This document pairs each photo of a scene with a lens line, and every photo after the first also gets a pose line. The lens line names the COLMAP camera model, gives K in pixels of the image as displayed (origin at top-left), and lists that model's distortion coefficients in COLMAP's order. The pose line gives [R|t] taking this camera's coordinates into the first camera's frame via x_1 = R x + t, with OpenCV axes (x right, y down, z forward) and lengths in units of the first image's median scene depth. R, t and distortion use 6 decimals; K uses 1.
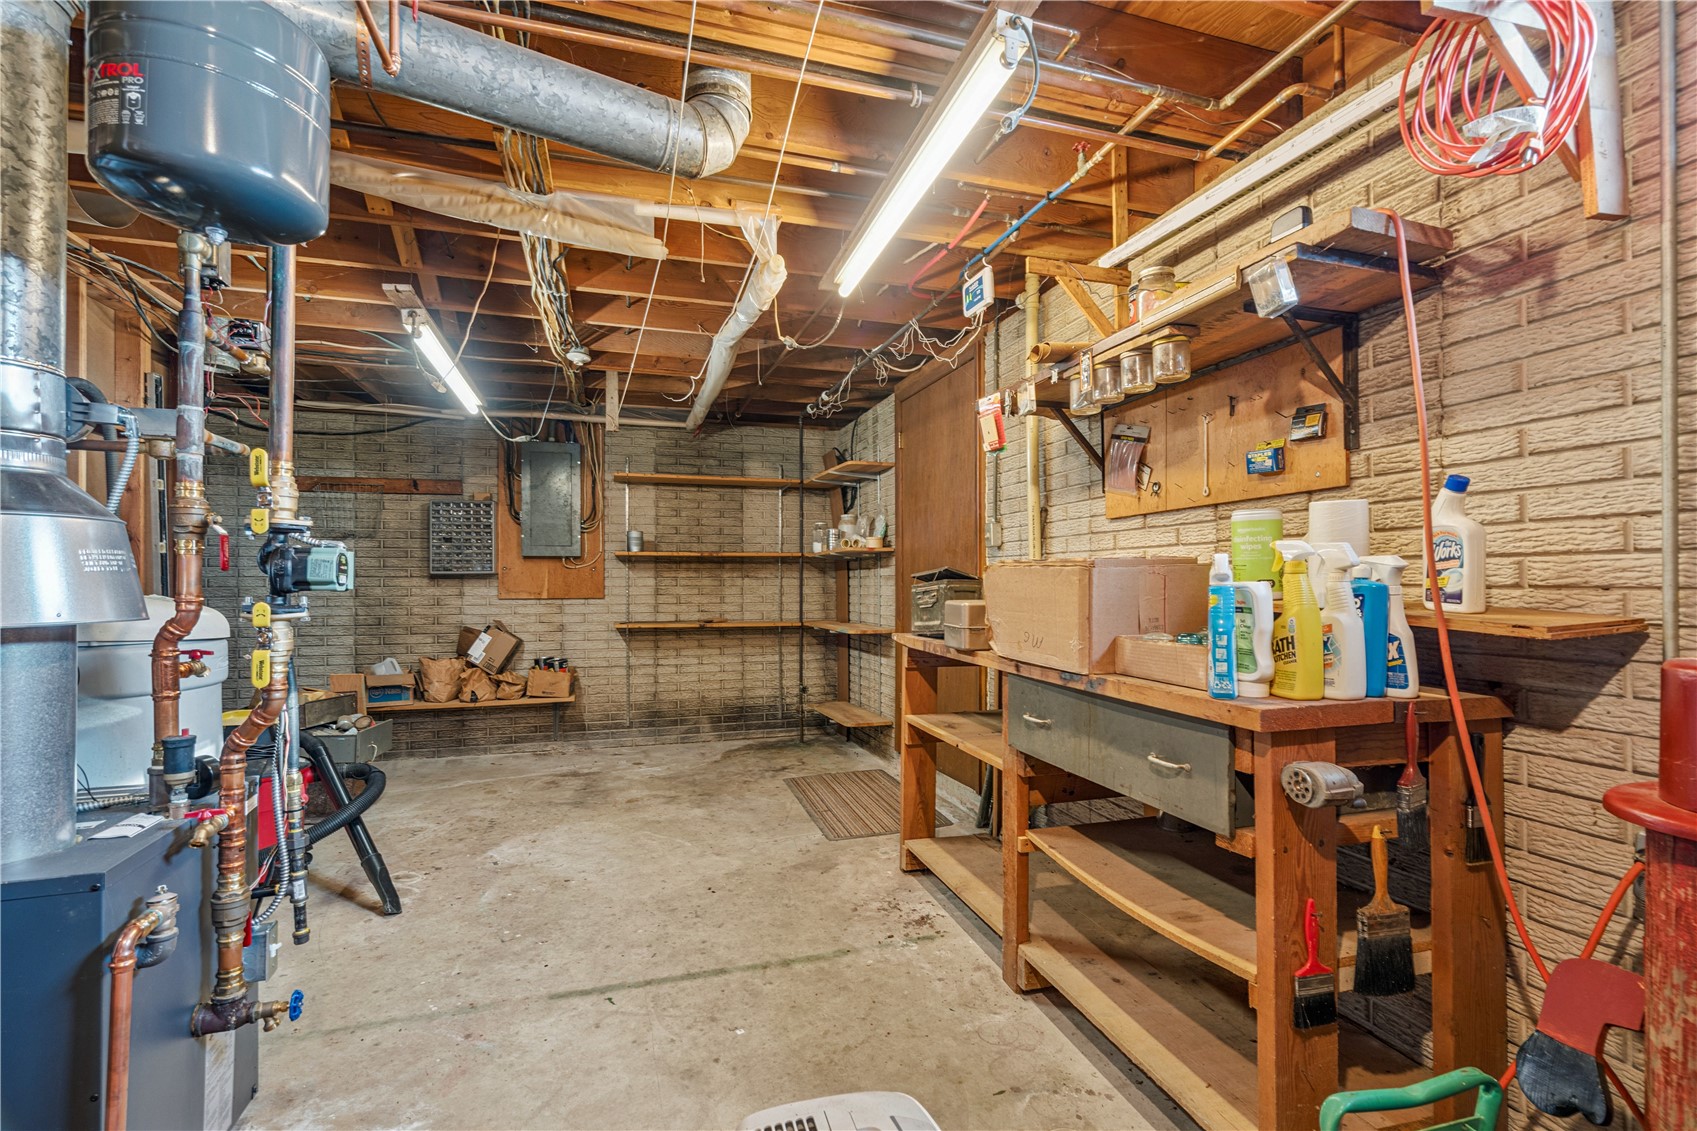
lens RADIAL K [[770.1, 0, 855.0], [0, 770.1, 575.7], [0, 0, 1]] dist [-0.004235, 0.003563]
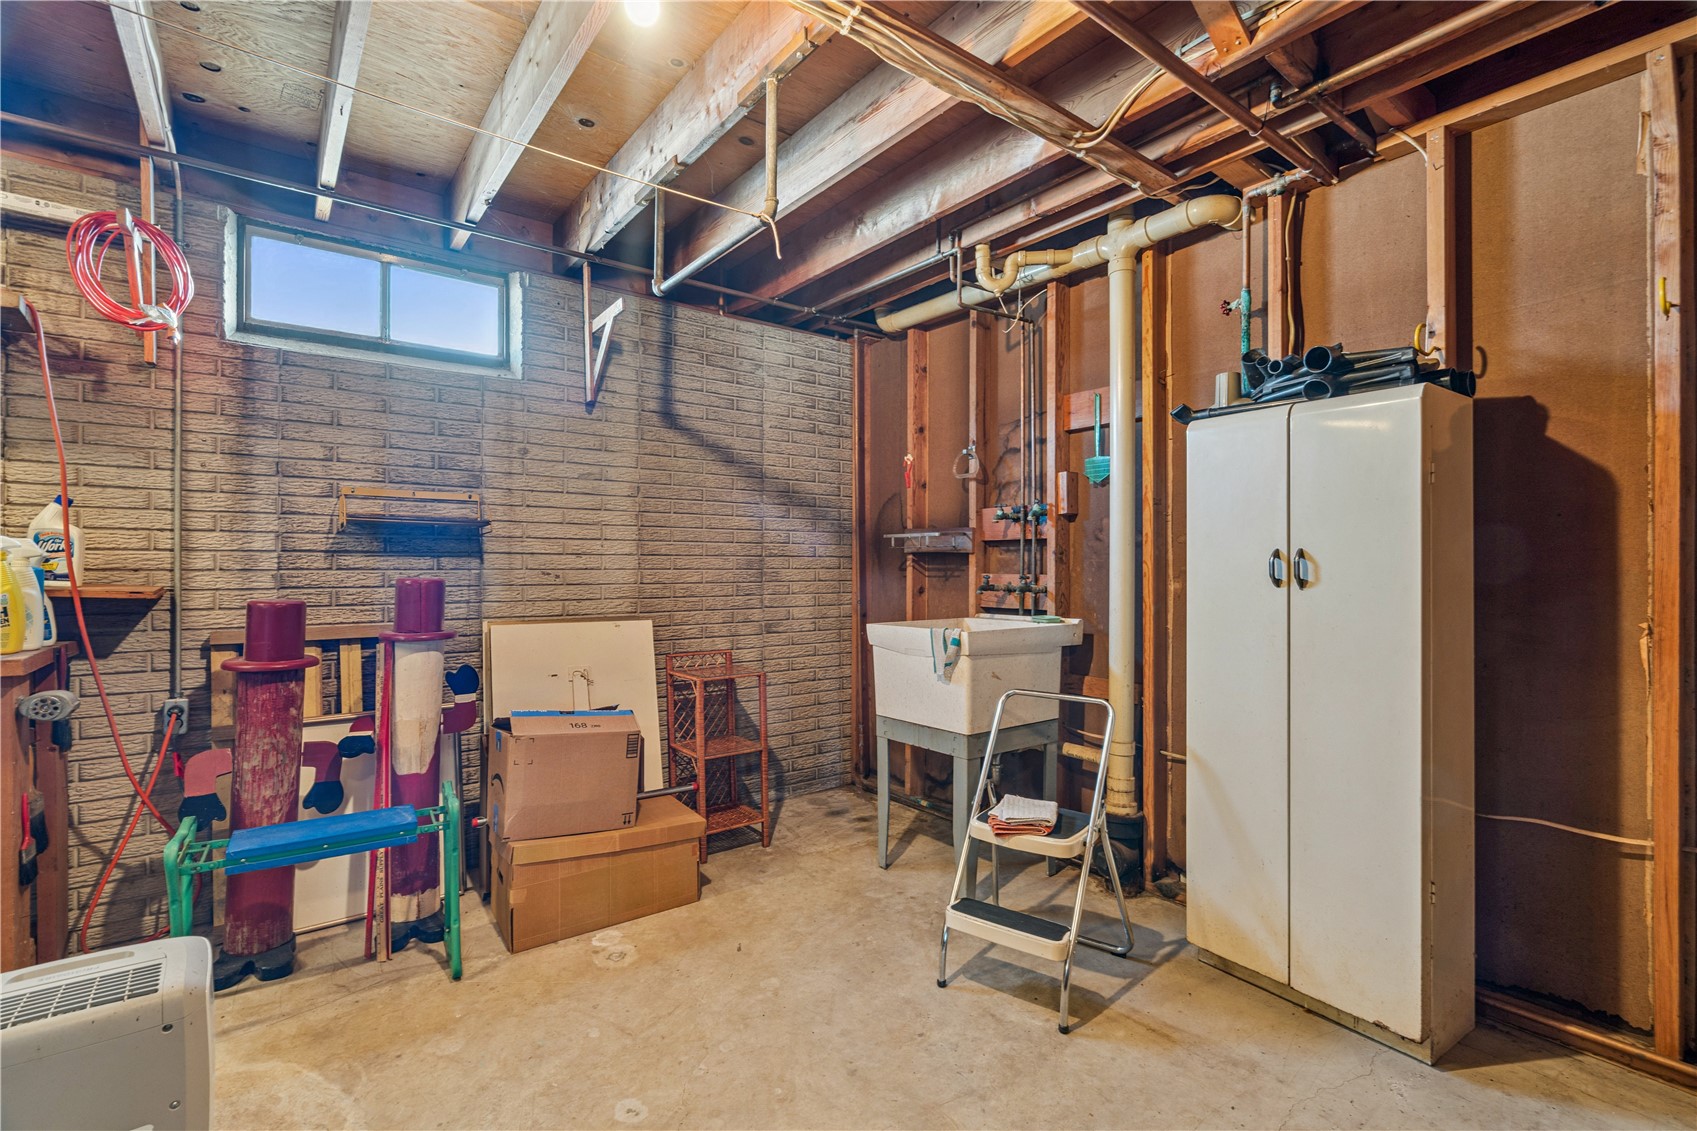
lens RADIAL K [[770.1, 0, 845.4], [0, 770.1, 564.1], [0, 0, 1]] dist [-0.004235, 0.003563]
pose [[-0.344540, 0.003027, 0.938767, -0.330556], [-0.009384, 0.999934, -0.006668, -0.000327], [-0.938725, -0.011106, -0.344488, 0.024455]]
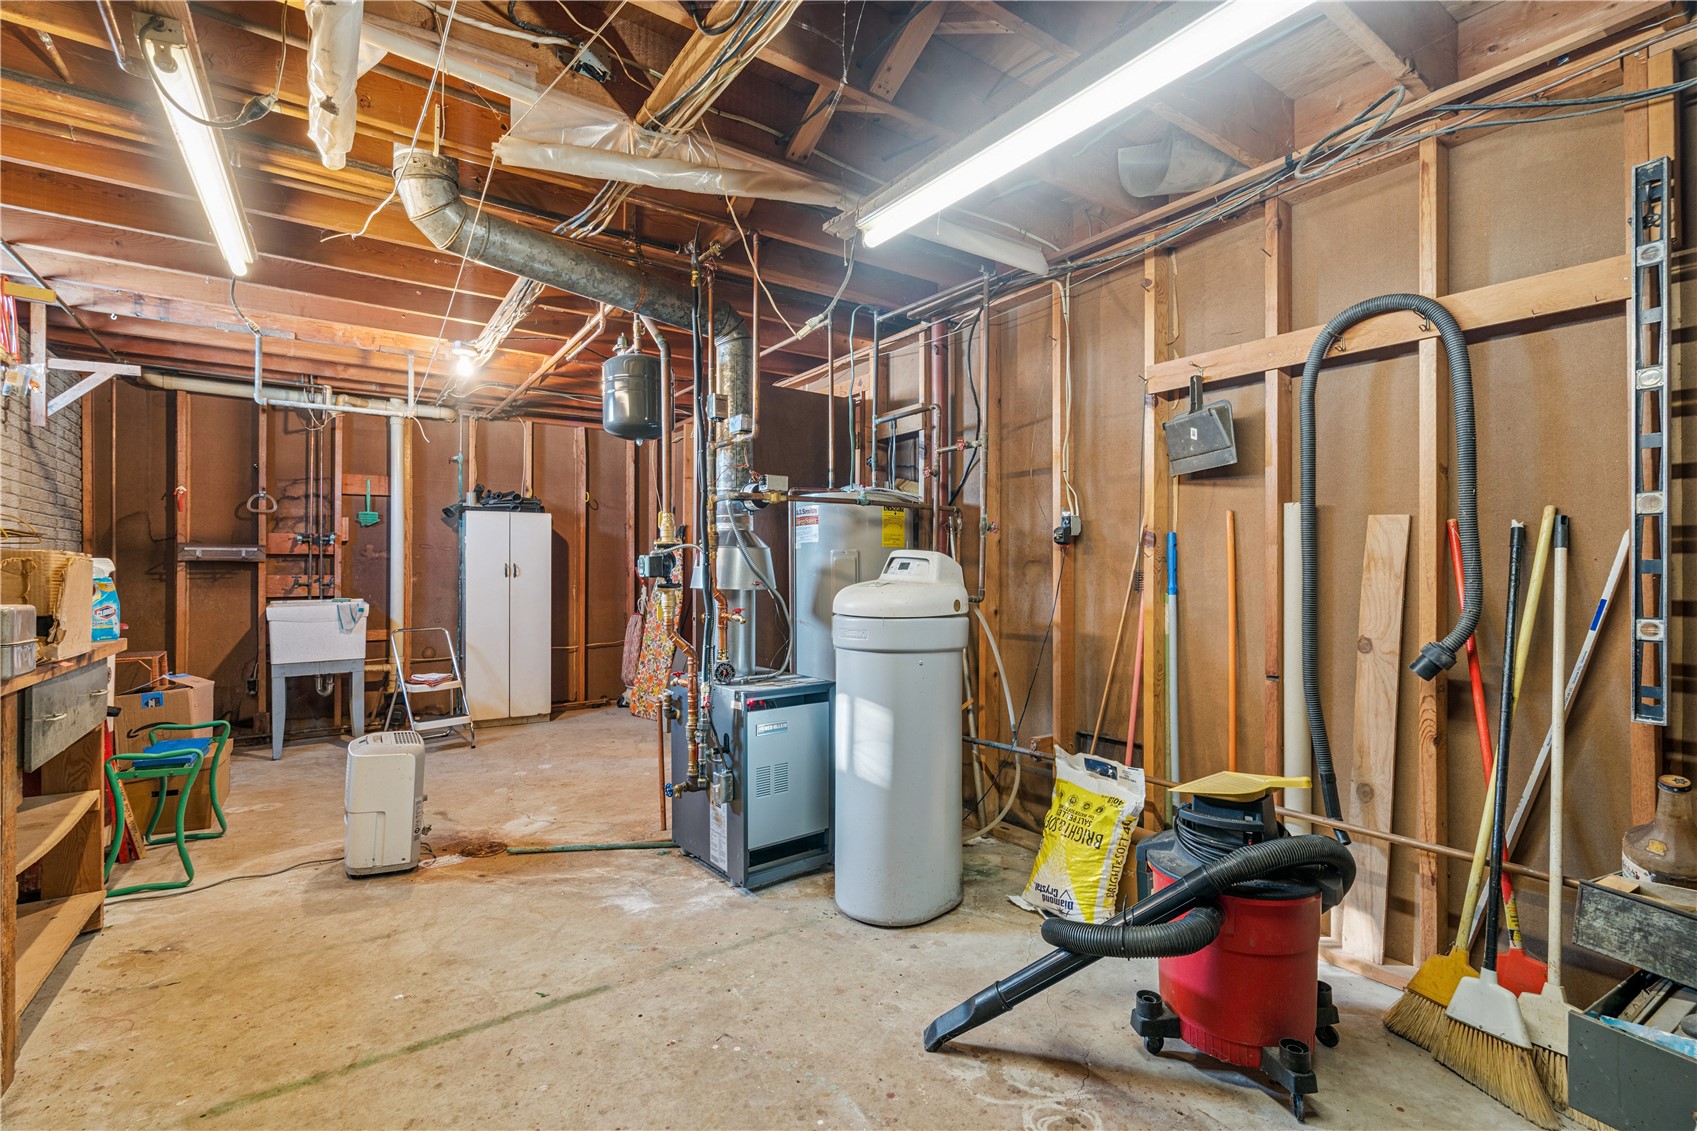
lens RADIAL K [[770.1, 0, 850.4], [0, 770.1, 558.2], [0, 0, 1]] dist [-0.004235, 0.003563]
pose [[-0.953361, 0.001063, -0.301832, -0.172360], [0.006715, 0.999821, -0.017689, 0.003023], [0.301759, -0.018890, -0.953197, 0.899597]]
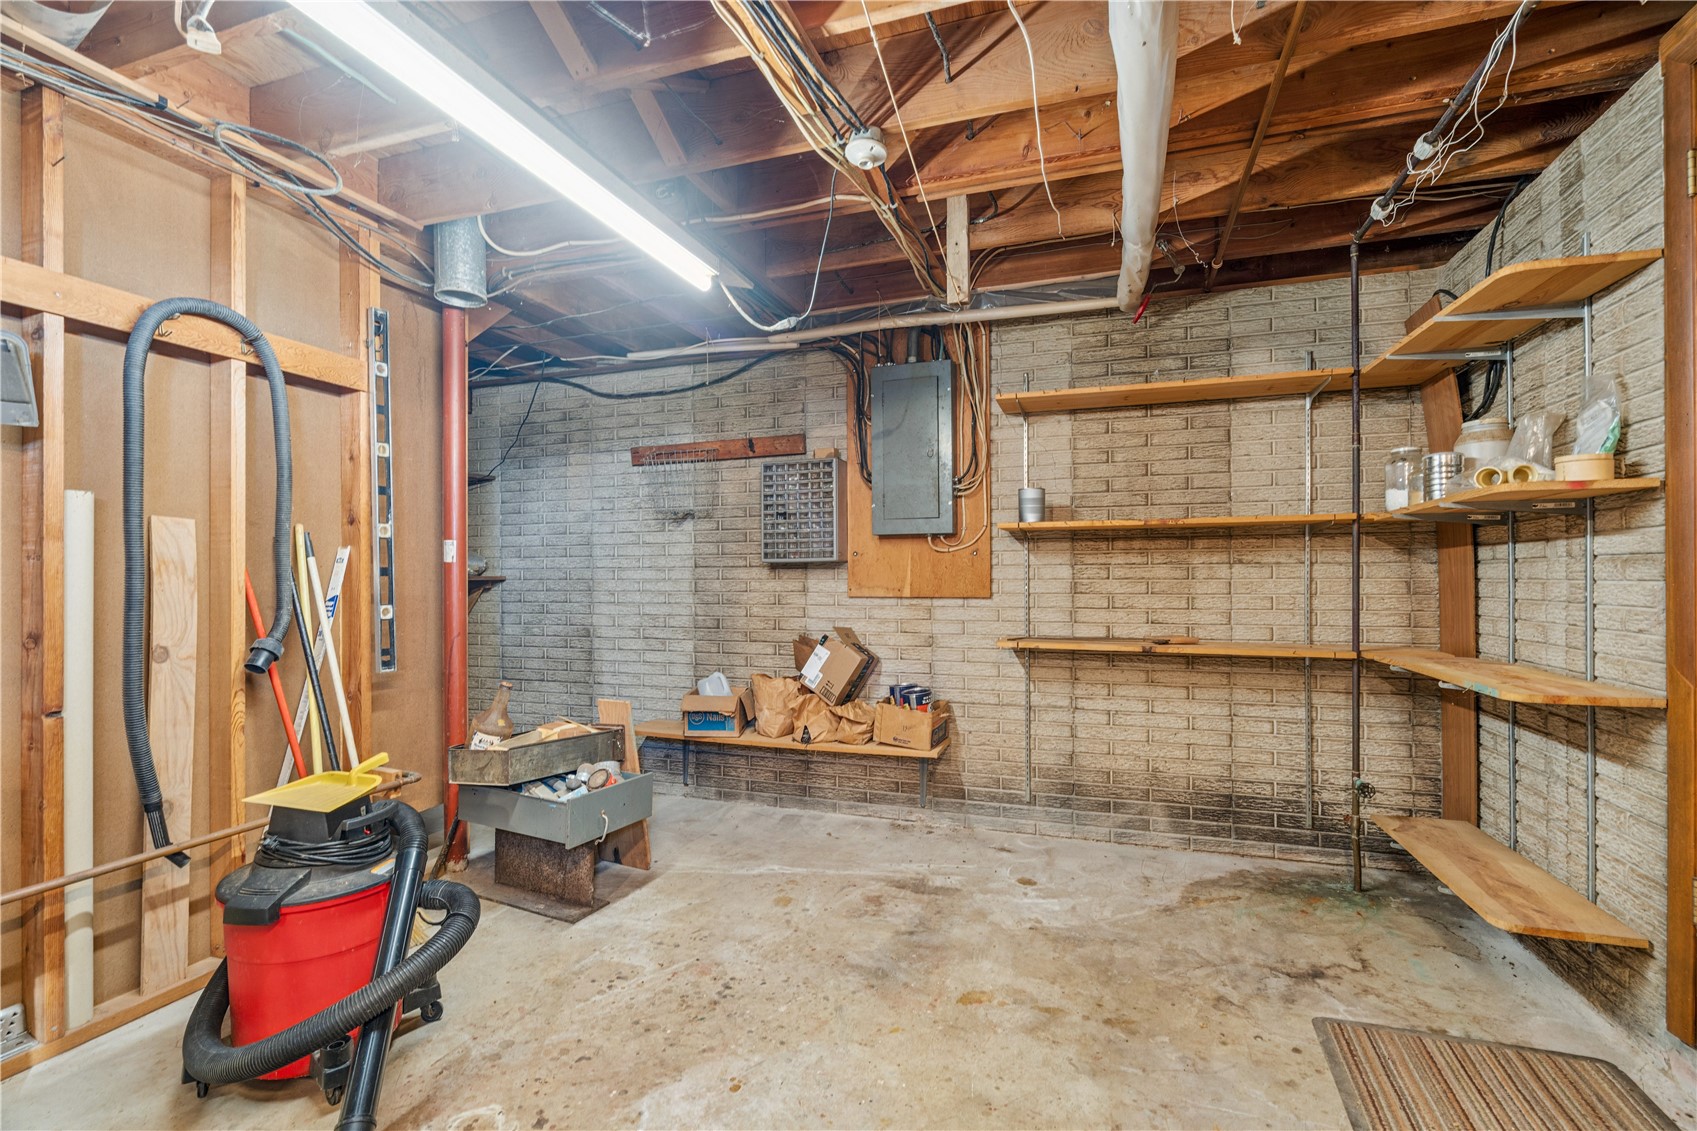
lens RADIAL K [[770.1, 0, 850.7], [0, 770.1, 575.7], [0, 0, 1]] dist [-0.004235, 0.003563]
pose [[0.801742, -0.000825, -0.597670, -0.037506], [0.008305, 0.999918, 0.009760, 0.003911], [0.597613, -0.012788, 0.801683, 0.437158]]
